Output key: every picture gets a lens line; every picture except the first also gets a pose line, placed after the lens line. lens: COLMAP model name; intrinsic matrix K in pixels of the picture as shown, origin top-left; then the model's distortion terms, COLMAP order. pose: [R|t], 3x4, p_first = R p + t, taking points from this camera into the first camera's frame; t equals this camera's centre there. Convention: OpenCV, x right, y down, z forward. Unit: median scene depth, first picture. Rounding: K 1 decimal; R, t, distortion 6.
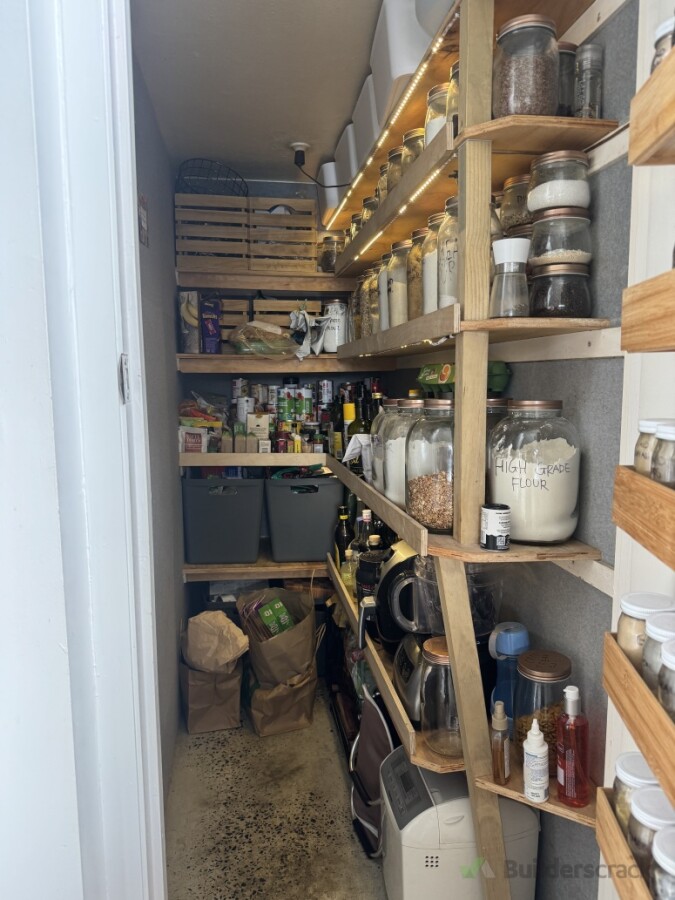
lens RADIAL K [[645.1, 0, 335.8], [0, 645.1, 457.2], [0, 0, 1]] dist [0.100150, -0.131996]
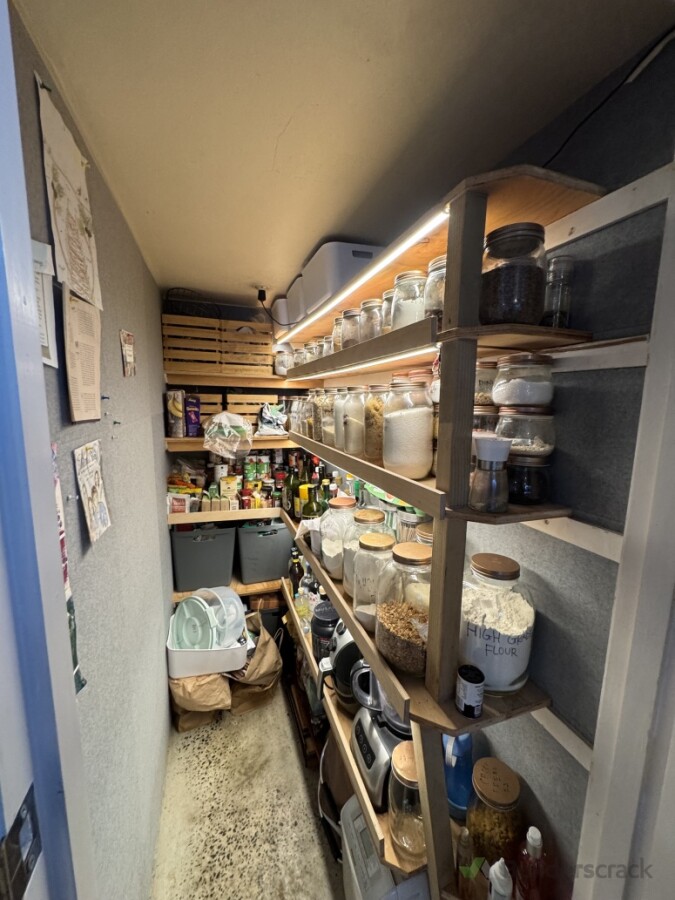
lens RADIAL K [[365.9, 0, 337.5], [0, 365.9, 450.0], [0, 0, 1]] dist [0.001509, -0.000099]
pose [[0.983249, -0.008613, 0.182066, -0.040568], [0.005574, 0.999837, 0.017199, -0.155417], [-0.182184, -0.015896, 0.983136, 0.228649]]
